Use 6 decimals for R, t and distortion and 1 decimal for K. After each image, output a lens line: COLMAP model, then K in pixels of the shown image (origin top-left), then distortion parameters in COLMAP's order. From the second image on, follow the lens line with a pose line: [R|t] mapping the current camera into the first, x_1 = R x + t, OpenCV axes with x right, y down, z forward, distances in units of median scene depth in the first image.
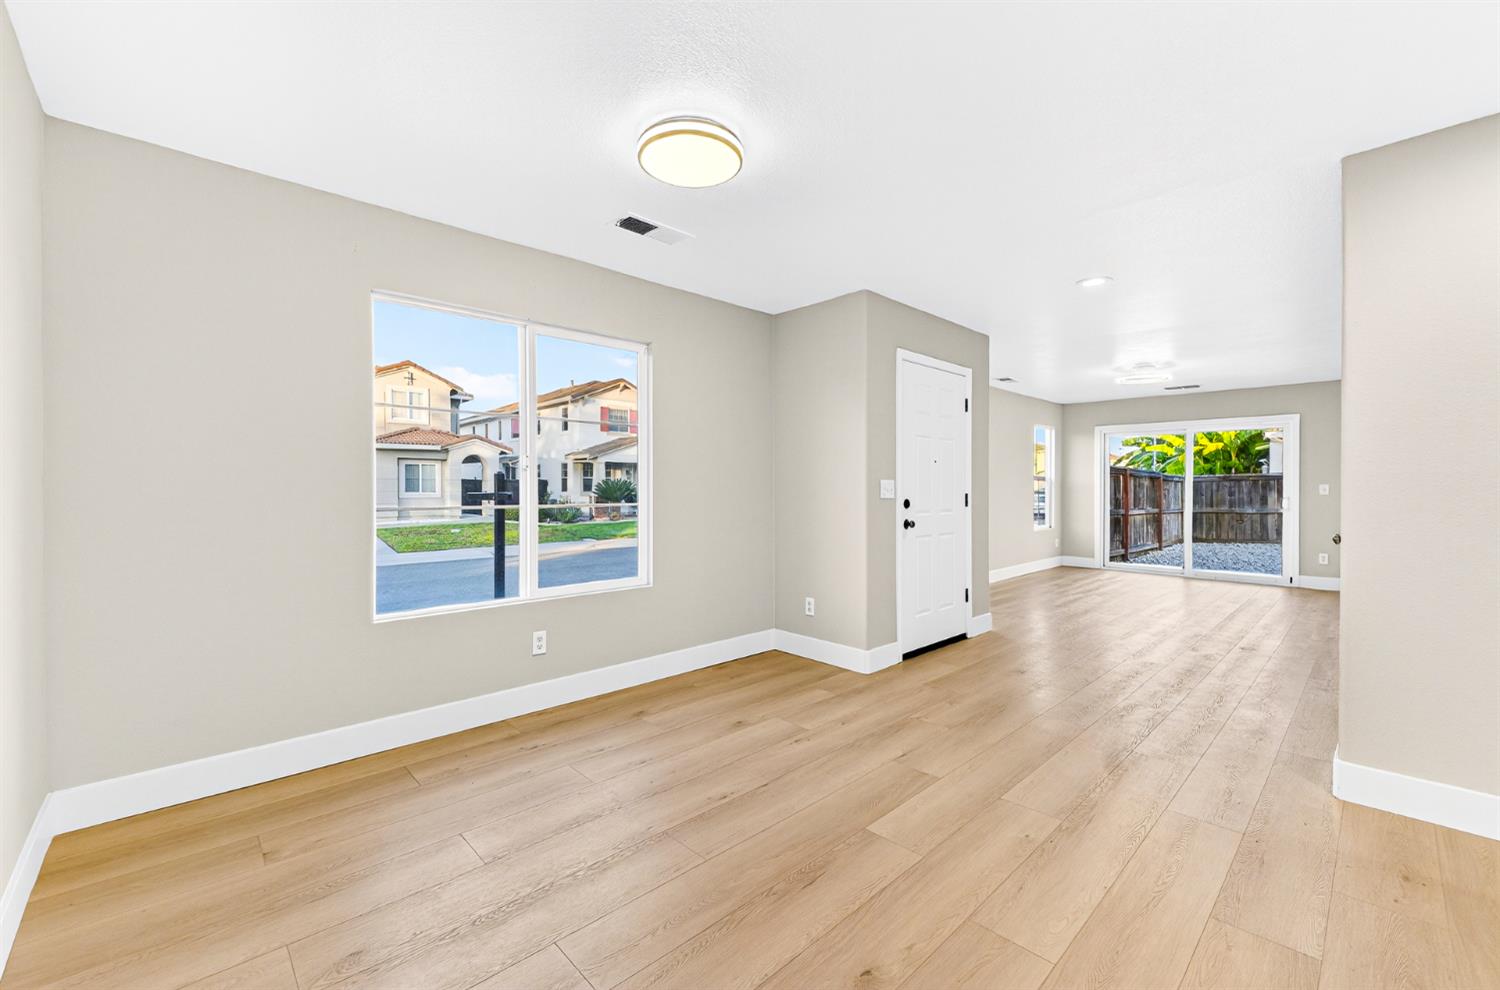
lens RADIAL K [[610.9, 0, 750.5], [0, 610.9, 489.6], [0, 0, 1]] dist [-0.008047, -0.002265]
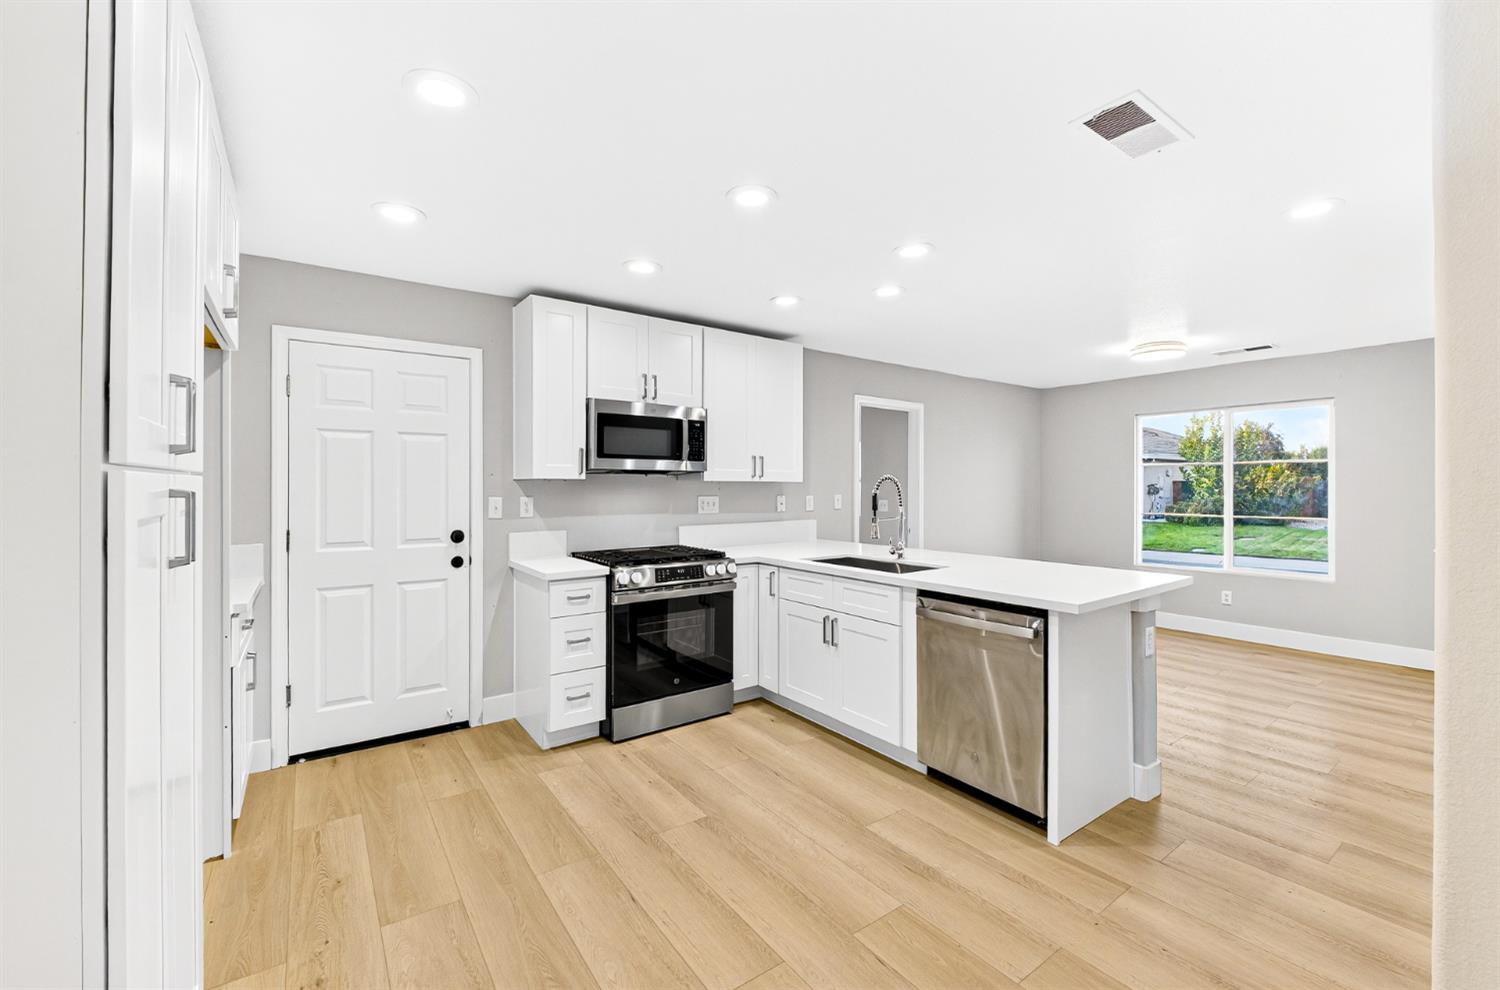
lens RADIAL K [[610.9, 0, 745.4], [0, 610.9, 488.0], [0, 0, 1]] dist [-0.008047, -0.002265]
pose [[-0.149349, 0.002232, -0.988782, 0.543818], [-0.001454, 0.999996, 0.002477, -0.019018], [0.988783, 0.001808, -0.149345, -0.023640]]
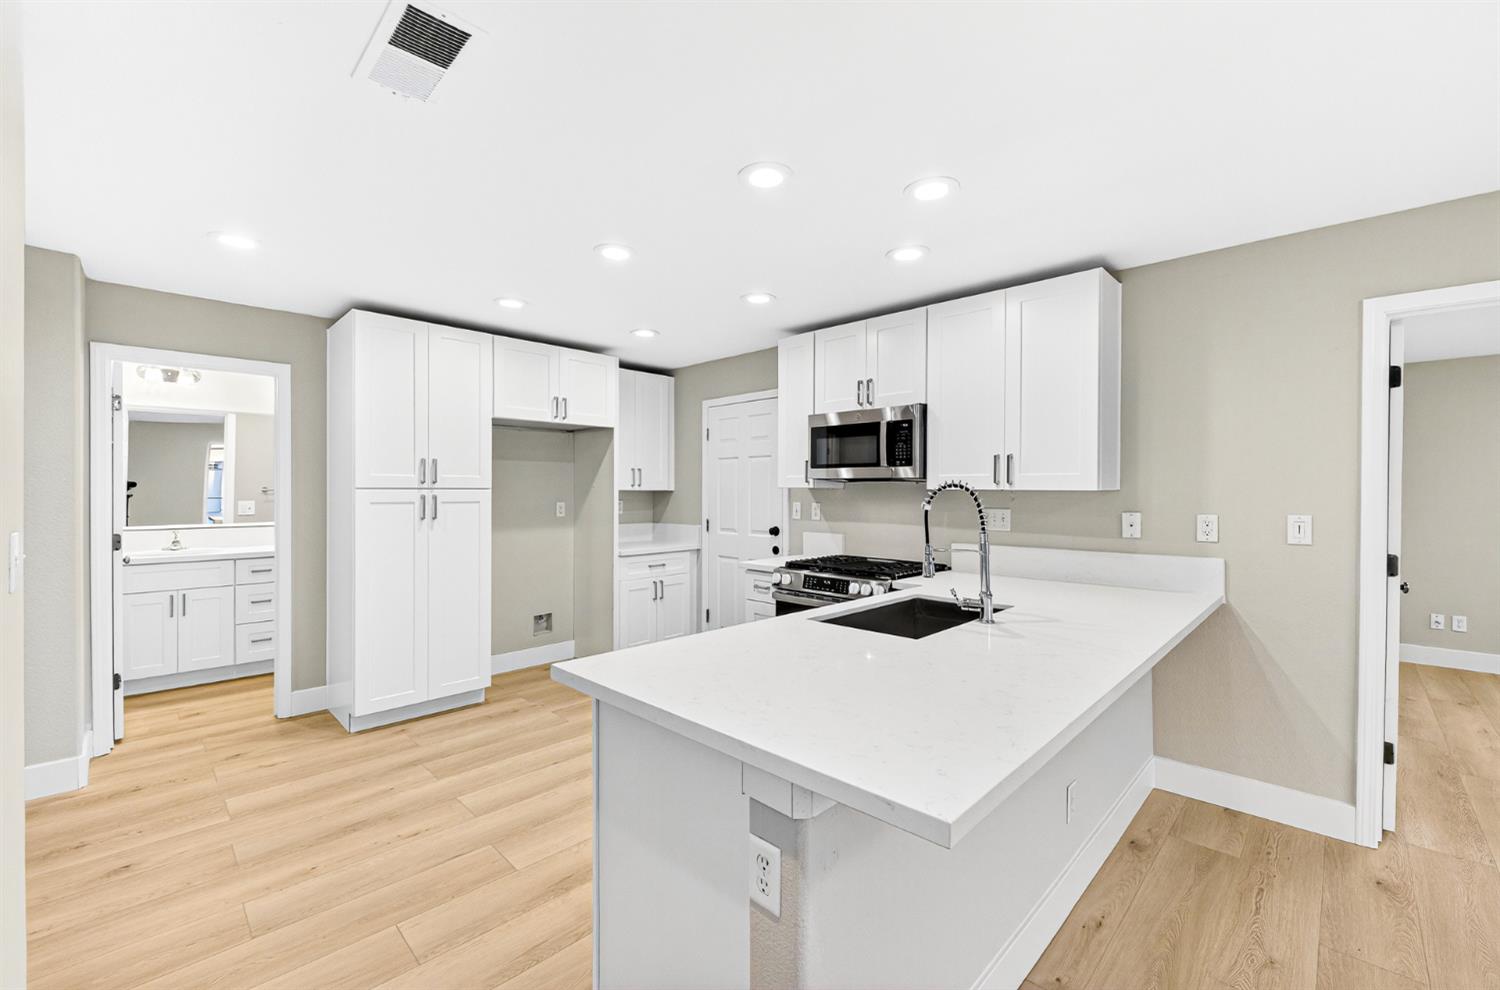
lens RADIAL K [[610.9, 0, 749.7], [0, 610.9, 493.3], [0, 0, 1]] dist [-0.008047, -0.002265]
pose [[-0.999614, -0.005196, -0.027283, 0.233464], [-0.005351, 0.999970, 0.005614, -0.021964], [0.027254, 0.005758, -0.999612, 0.245998]]
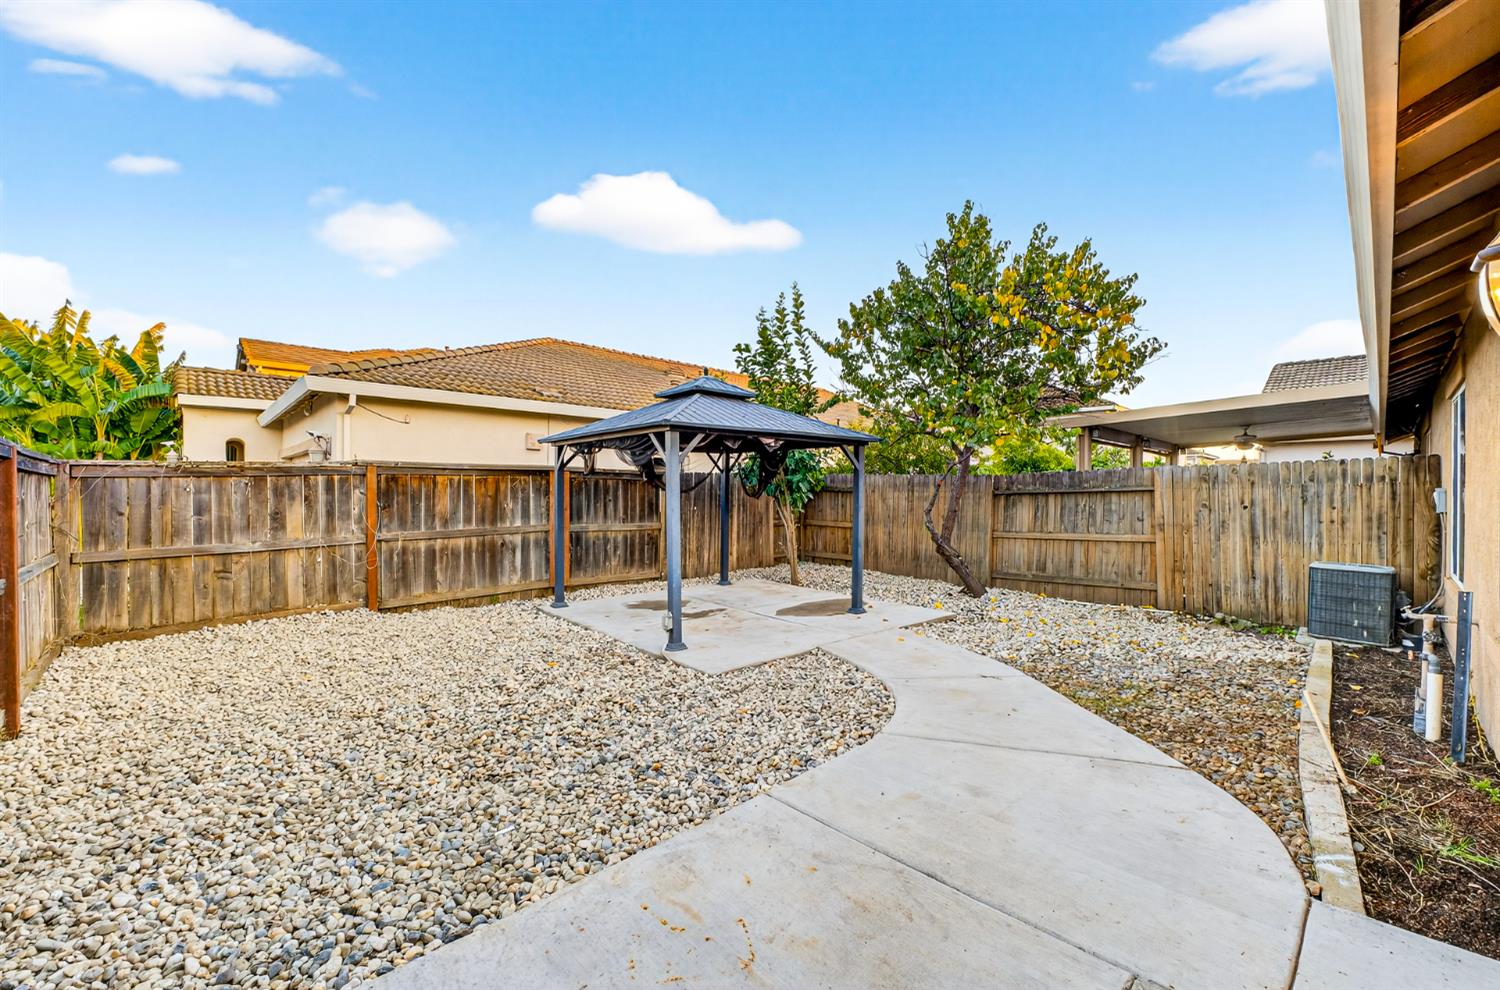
lens RADIAL K [[610.9, 0, 755.2], [0, 610.9, 486.8], [0, 0, 1]] dist [-0.008047, -0.002265]
pose [[-0.002577, 0.003811, 0.999989, 0.618389], [-0.001311, 0.999992, -0.003814, -0.010556], [-0.999996, -0.001321, -0.002572, 1.016012]]
